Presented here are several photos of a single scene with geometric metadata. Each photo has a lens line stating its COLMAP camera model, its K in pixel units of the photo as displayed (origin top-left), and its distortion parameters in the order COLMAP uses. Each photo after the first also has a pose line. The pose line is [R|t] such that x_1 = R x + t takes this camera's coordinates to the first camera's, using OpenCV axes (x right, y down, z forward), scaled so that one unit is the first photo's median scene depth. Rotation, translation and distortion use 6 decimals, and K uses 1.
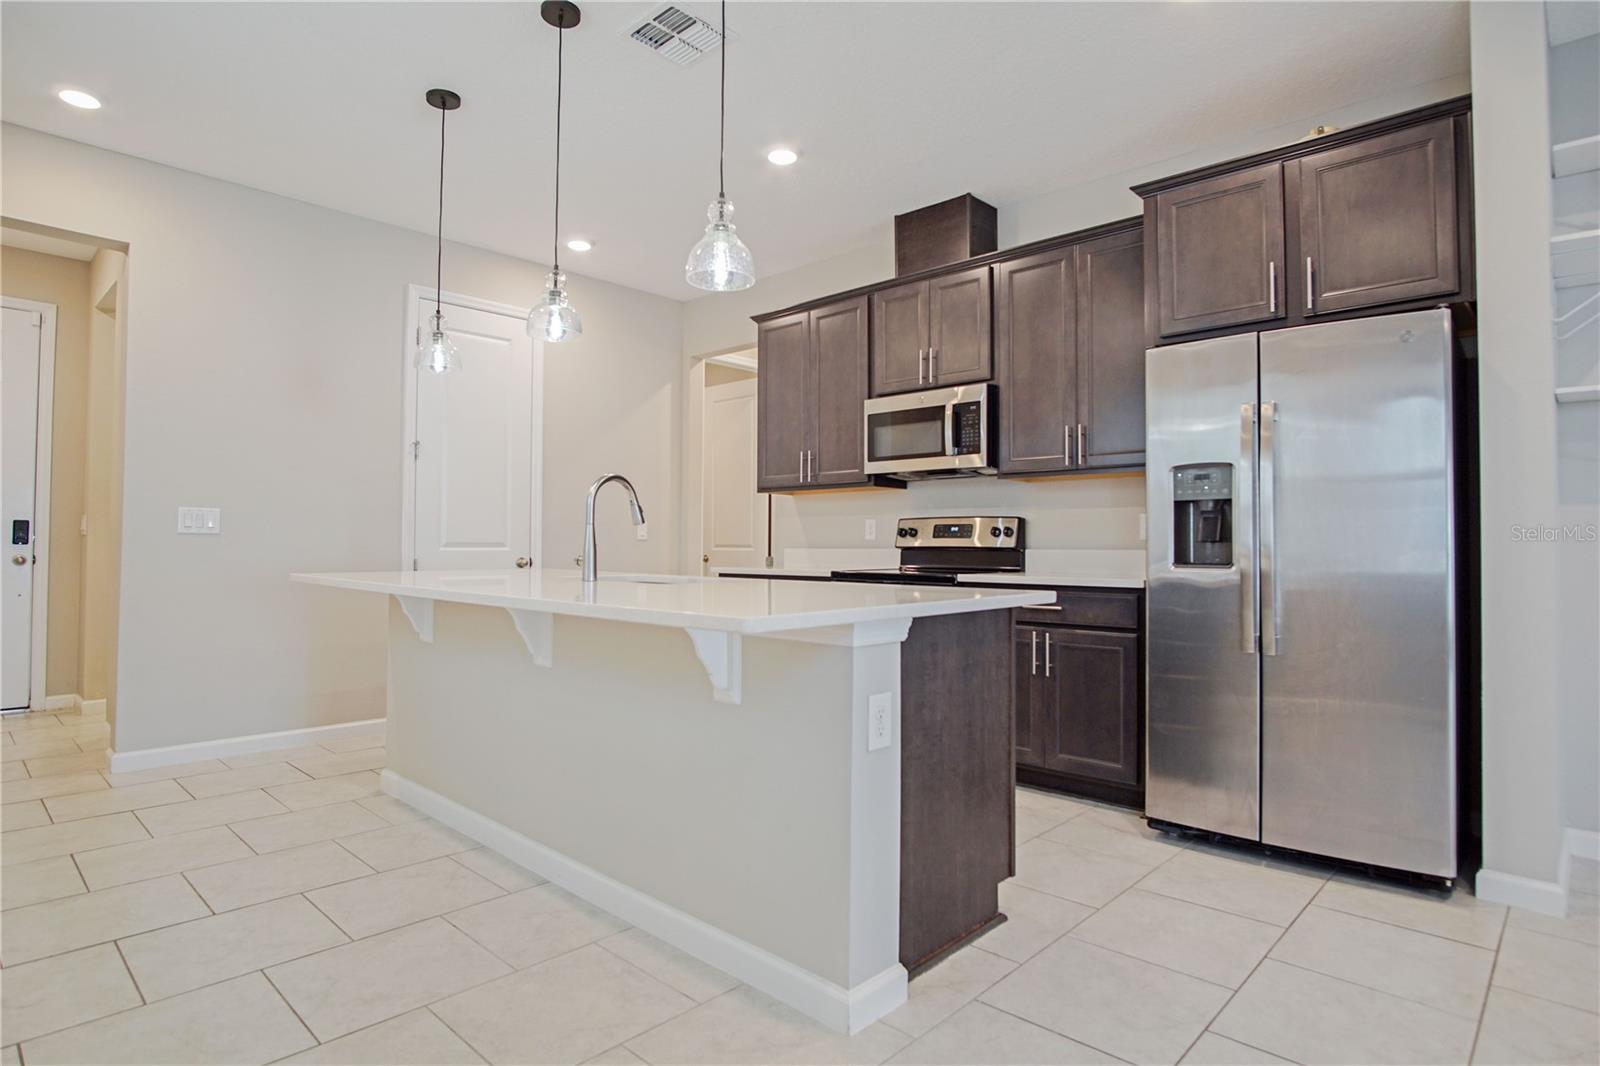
lens RADIAL K [[869.9, 0, 804.6], [0, 869.9, 535.0], [0, 0, 1]] dist [-0.015743, 0.003470]
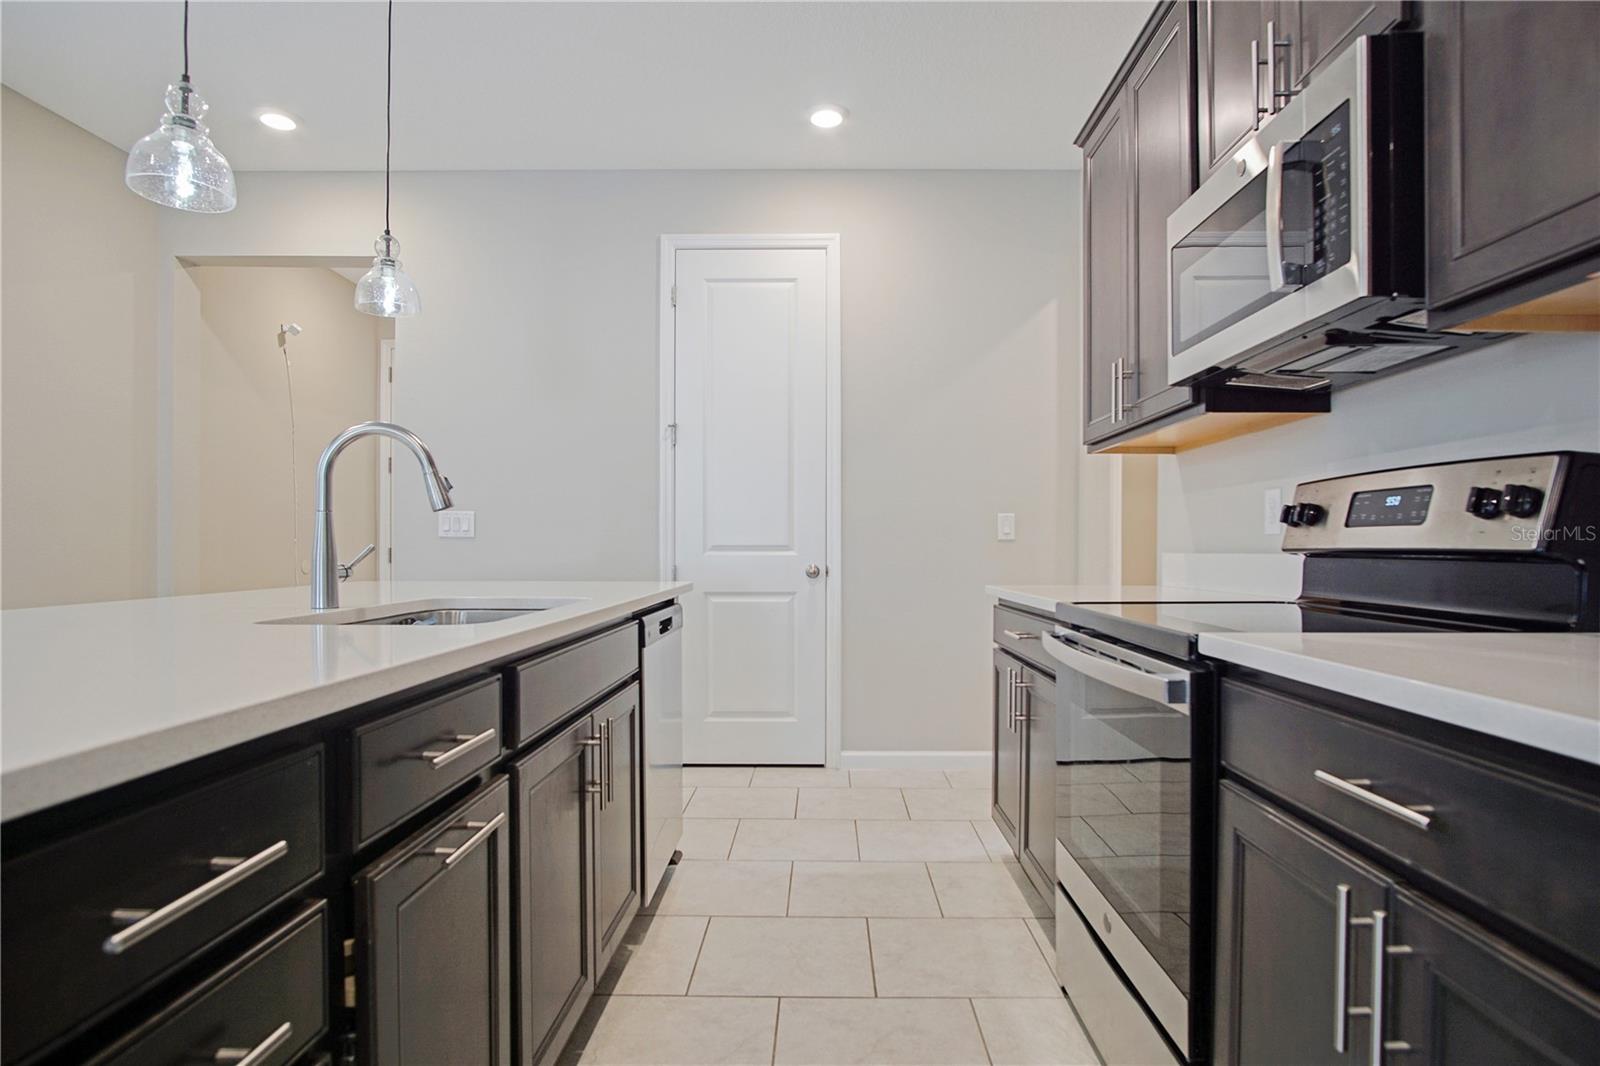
lens RADIAL K [[869.9, 0, 814.6], [0, 869.9, 544.7], [0, 0, 1]] dist [-0.015743, 0.003470]
pose [[0.664849, -0.005504, -0.746958, 0.282007], [0.011688, 0.999927, 0.003035, 0.007471], [0.746887, -0.010748, 0.664865, 0.579412]]
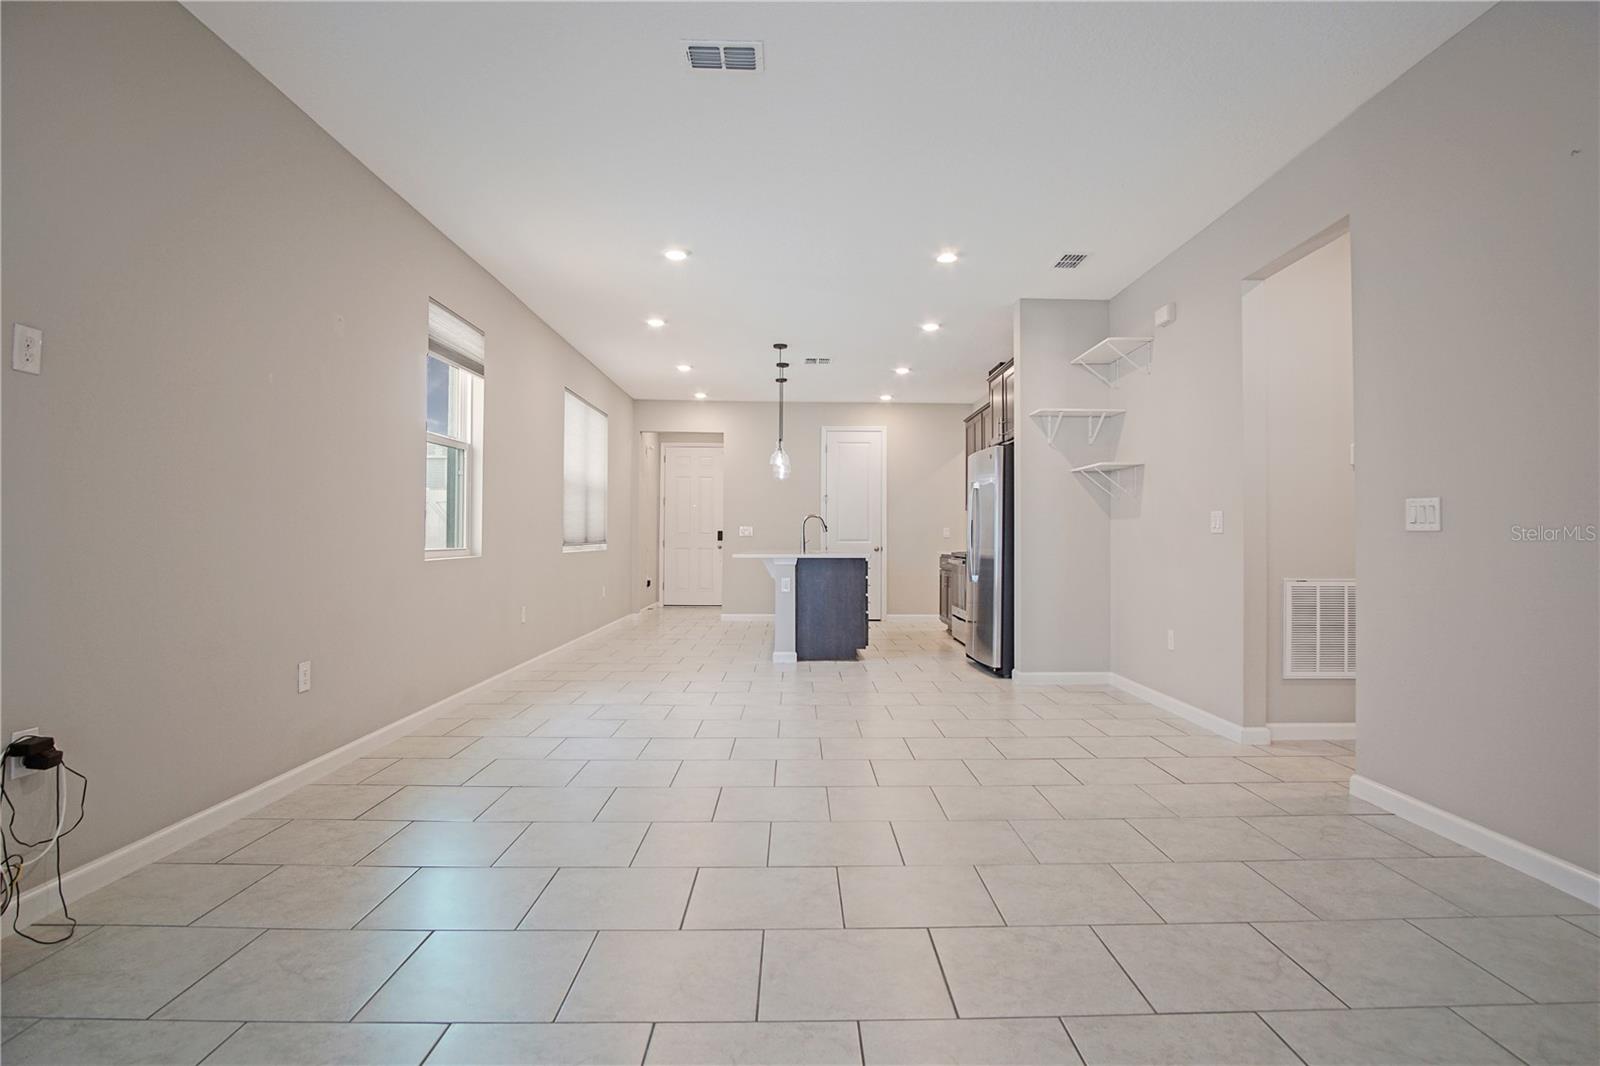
lens RADIAL K [[869.9, 0, 795.4], [0, 869.9, 540.3], [0, 0, 1]] dist [-0.015743, 0.003470]
pose [[0.682894, -0.000135, -0.730518, 1.252060], [0.004851, 0.999979, 0.004350, 0.001072], [0.730502, -0.006514, 0.682880, -0.671127]]
